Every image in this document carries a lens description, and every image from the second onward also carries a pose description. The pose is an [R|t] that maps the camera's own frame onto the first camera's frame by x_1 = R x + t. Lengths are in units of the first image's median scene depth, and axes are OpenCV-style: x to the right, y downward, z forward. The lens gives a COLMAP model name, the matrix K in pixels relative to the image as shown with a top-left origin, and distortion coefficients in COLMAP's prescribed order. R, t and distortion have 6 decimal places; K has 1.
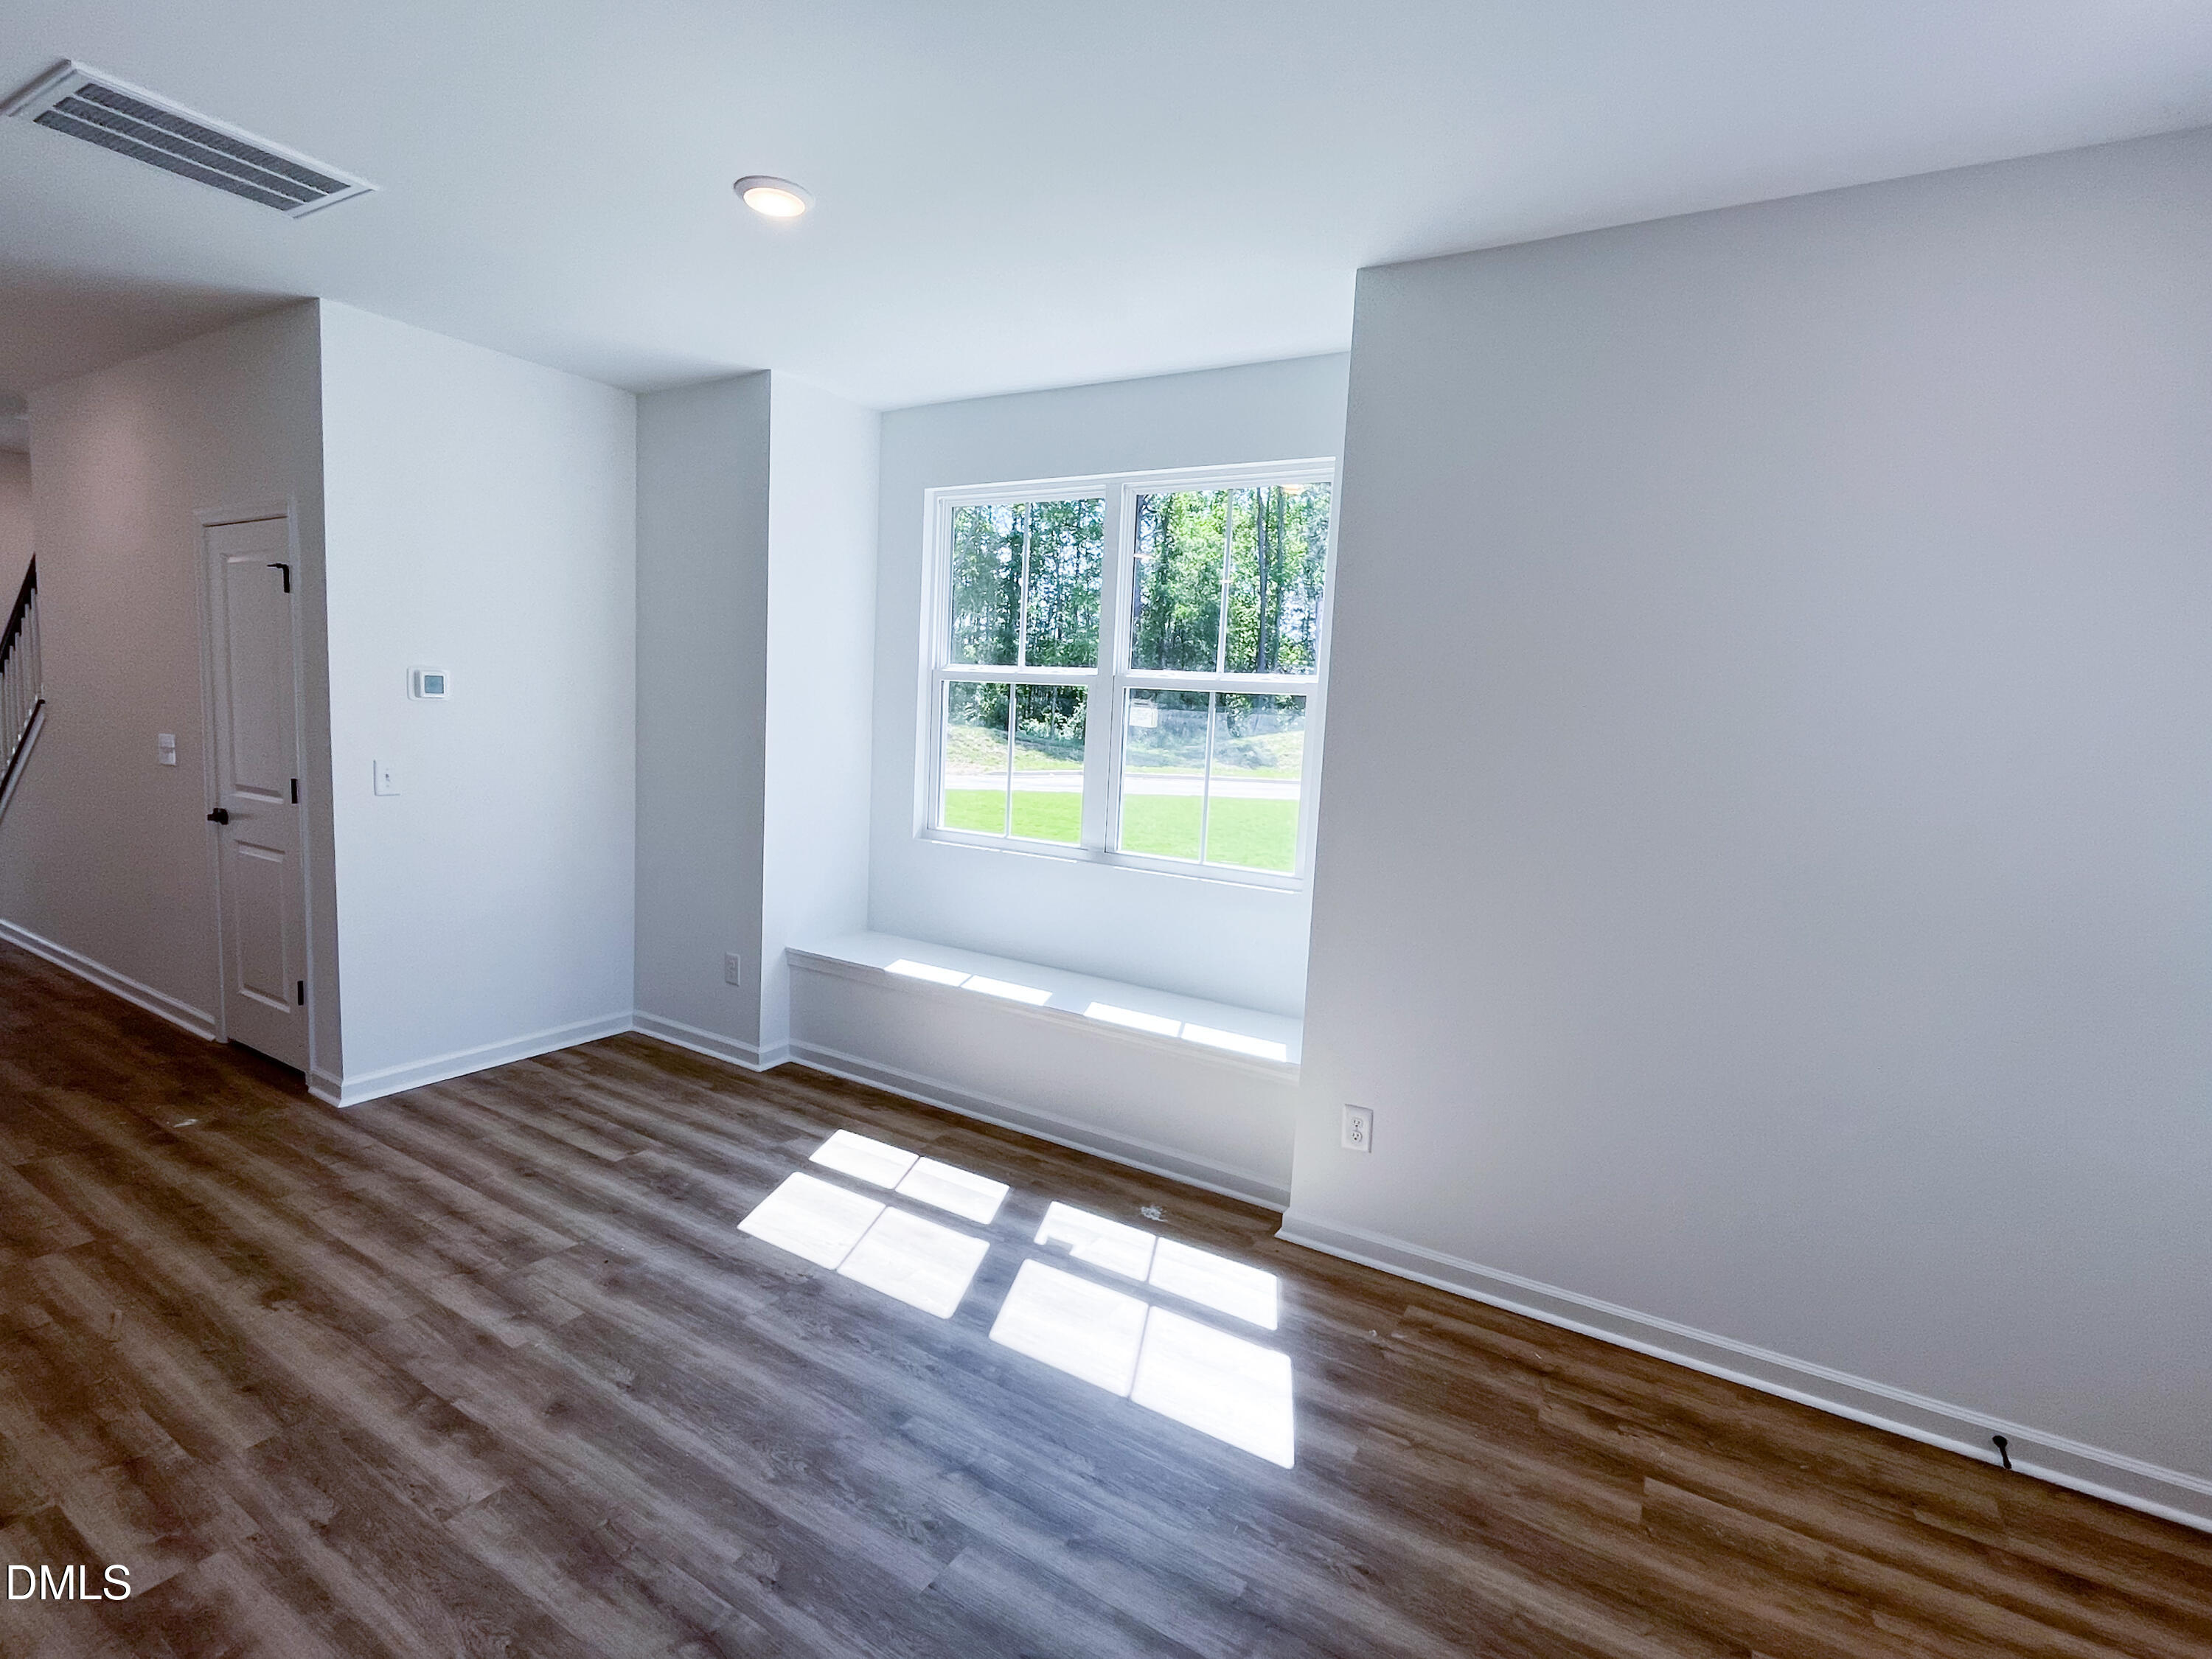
lens RADIAL K [[1049.2, 0, 1105.6], [0, 1049.2, 824.4], [0, 0, 1]] dist [-0.004934, -0.000855]
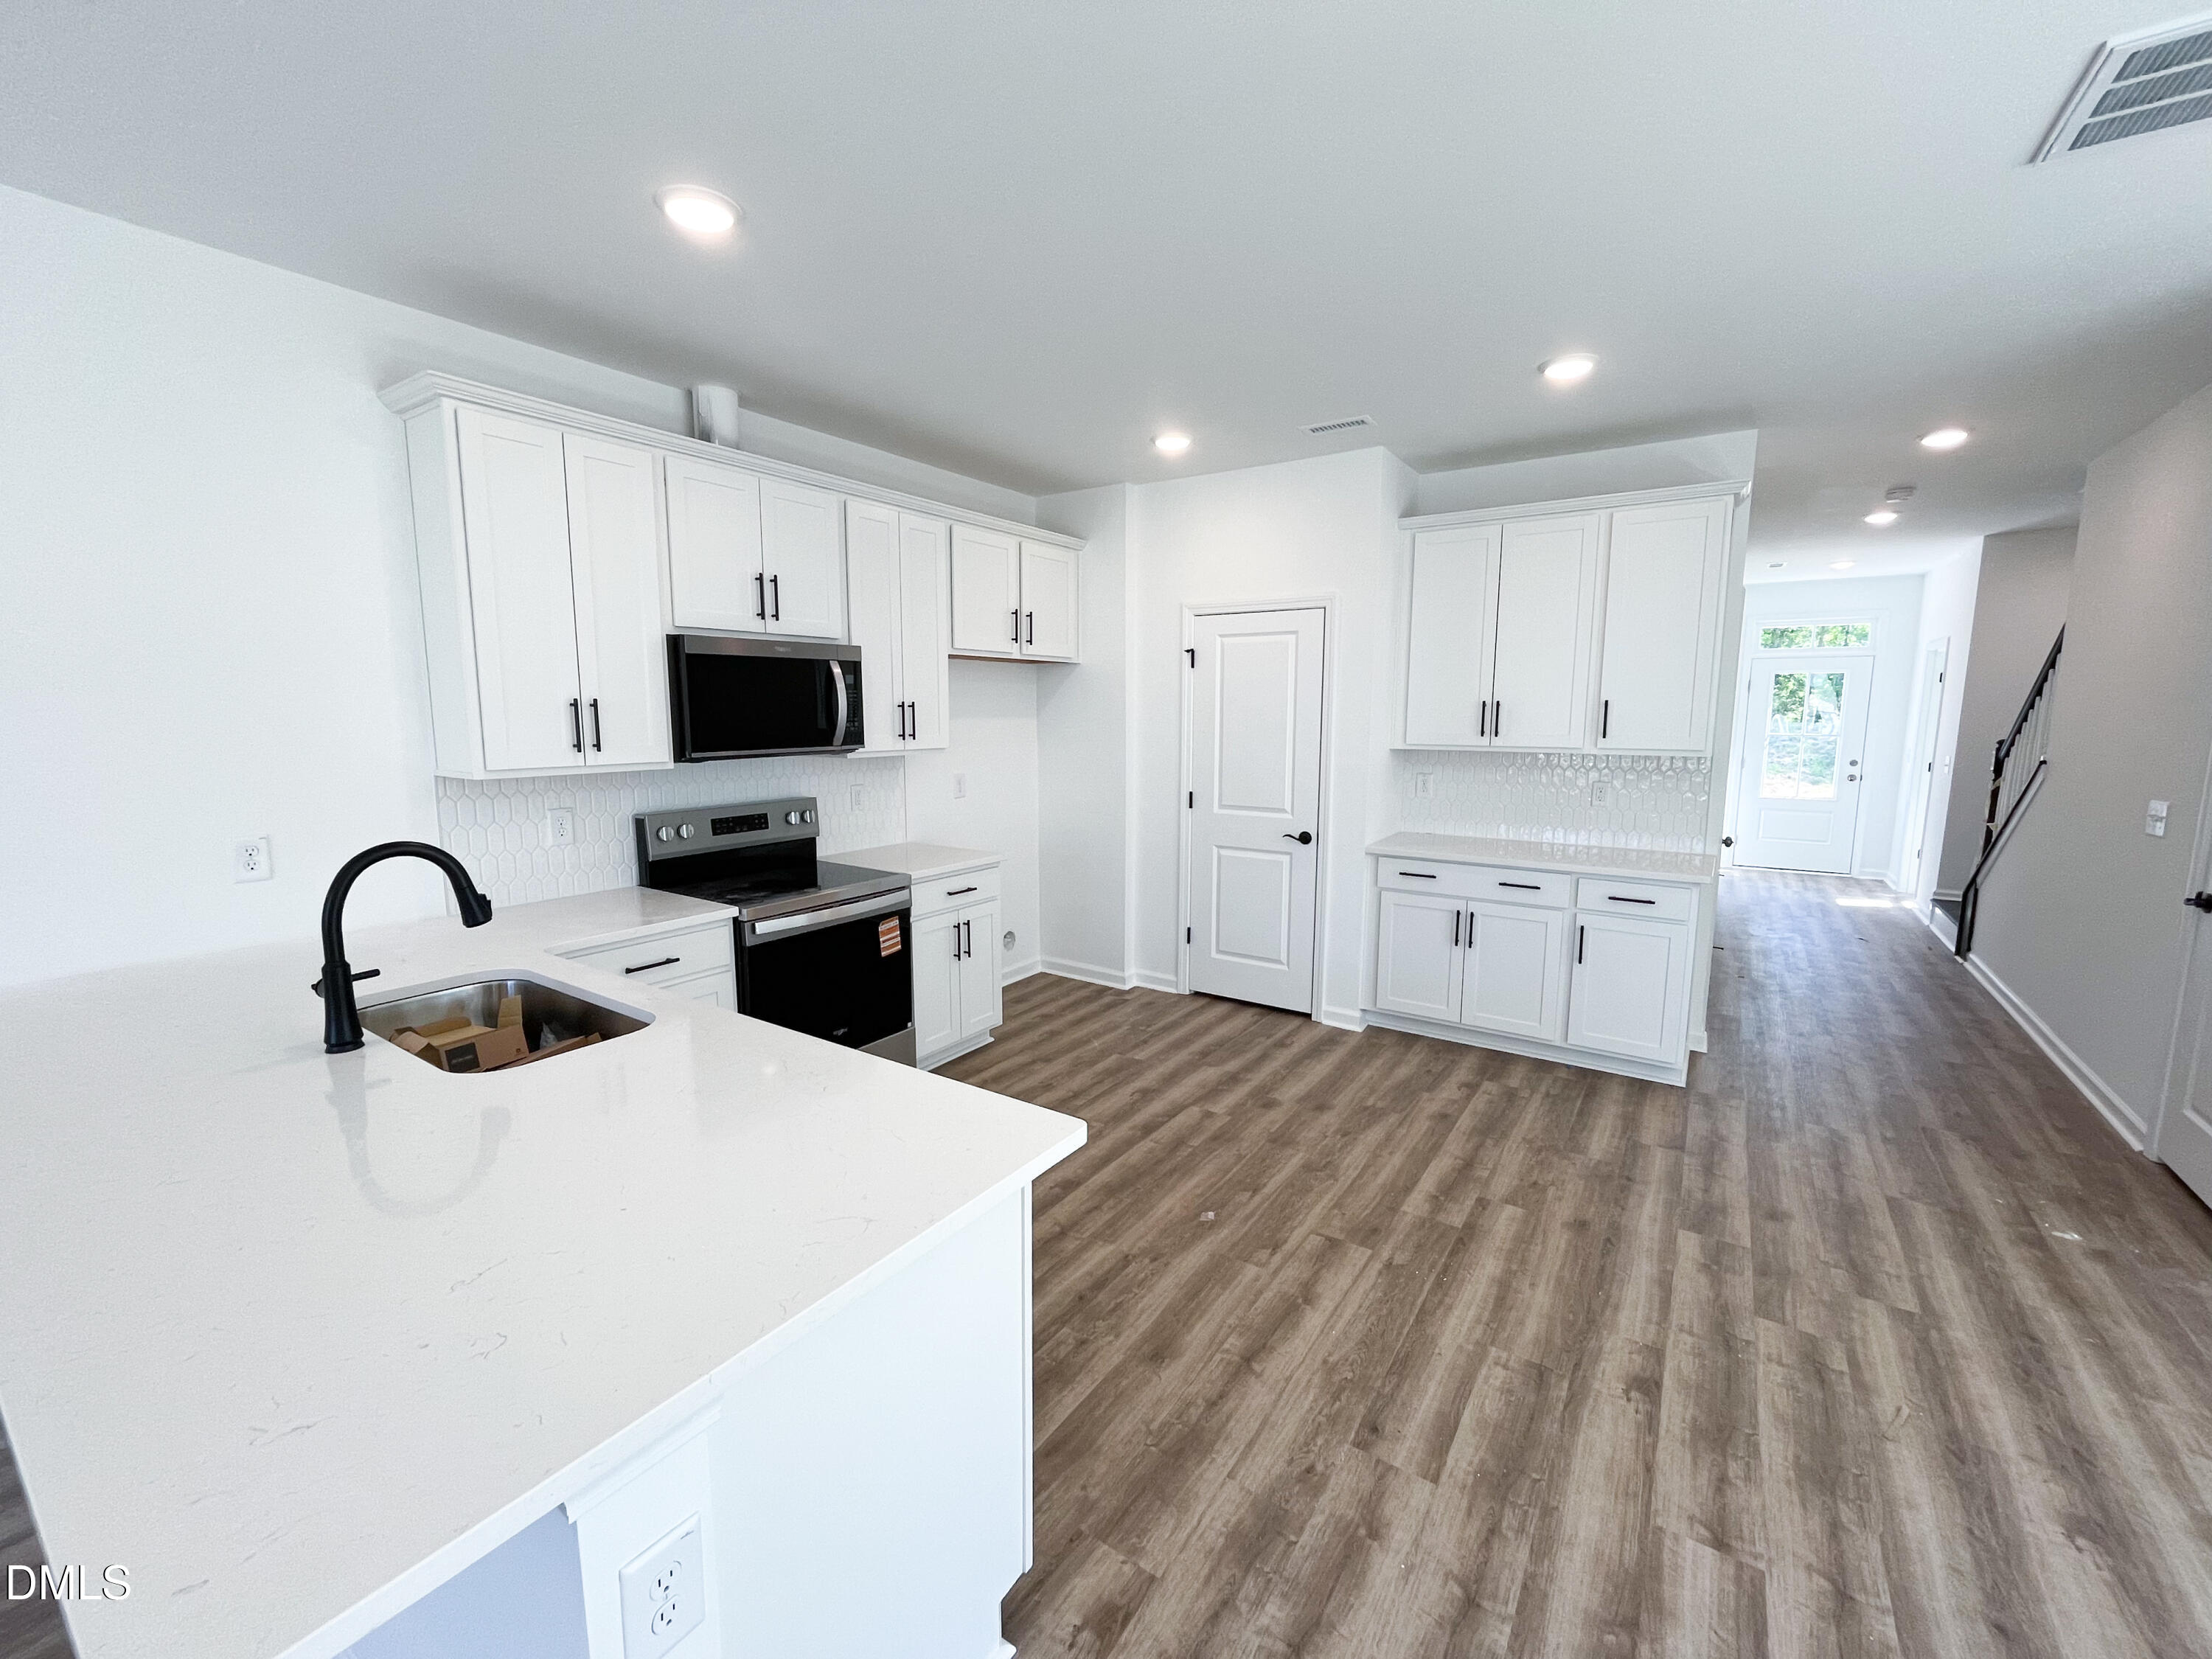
lens RADIAL K [[899.3, 0, 1105.8], [0, 899.3, 824.8], [0, 0, 1]] dist [-0.004035, -0.000148]
pose [[-0.062636, 0.074188, -0.995275, -0.108572], [-0.119056, 0.989557, 0.081255, -0.031491], [0.990910, 0.123583, -0.053150, 0.212455]]
